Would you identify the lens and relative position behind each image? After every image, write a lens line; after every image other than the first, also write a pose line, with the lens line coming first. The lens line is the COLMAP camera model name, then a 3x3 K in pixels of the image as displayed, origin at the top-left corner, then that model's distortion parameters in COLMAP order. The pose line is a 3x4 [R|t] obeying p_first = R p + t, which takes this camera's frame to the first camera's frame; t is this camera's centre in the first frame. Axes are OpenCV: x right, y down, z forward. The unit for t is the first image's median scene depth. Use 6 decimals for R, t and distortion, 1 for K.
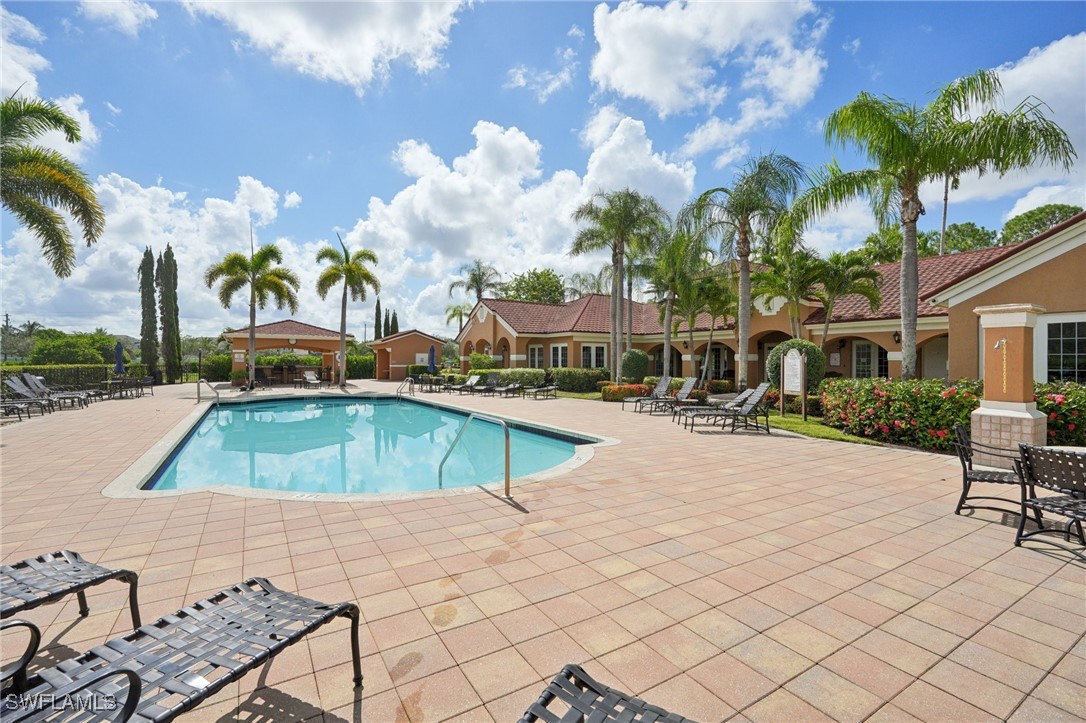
lens RADIAL K [[475.9, 0, 543.0], [0, 475.9, 361.5], [0, 0, 1]] dist [0.000206, 0.000026]
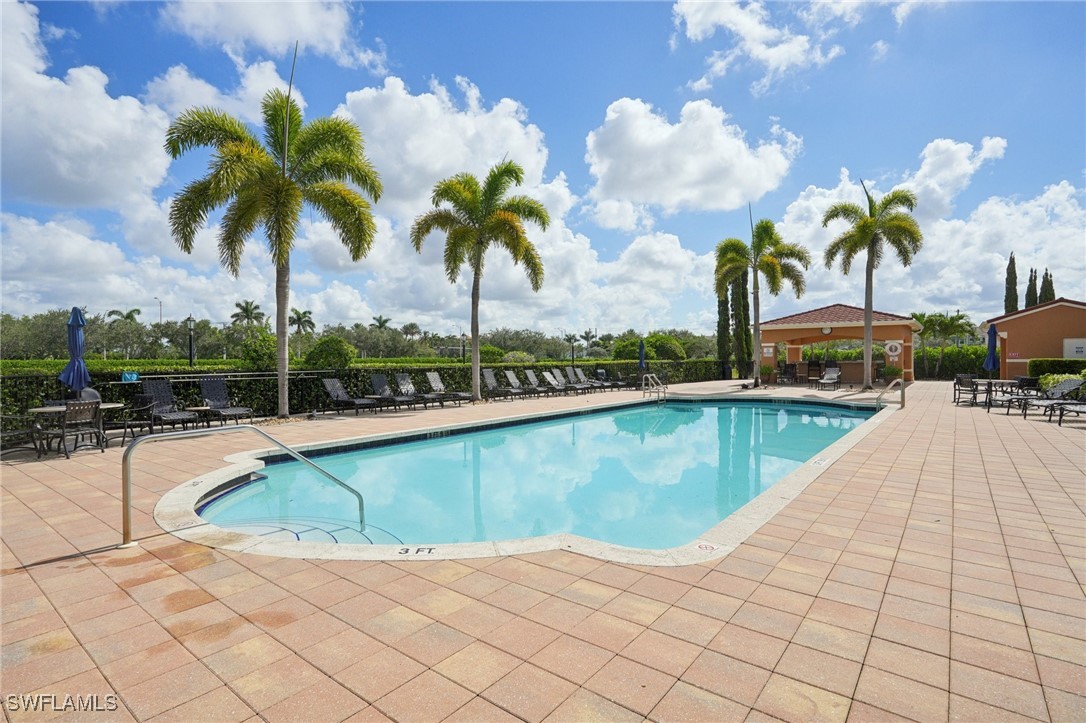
lens RADIAL K [[533.6, 0, 543.0], [0, 533.6, 361.5], [0, 0, 1]] dist [-0.015268, 0.000020]
pose [[0.355509, -0.002826, -0.934669, 0.169787], [0.009224, 0.999957, 0.000485, 0.006091], [0.934627, -0.008794, 0.355520, 0.262576]]
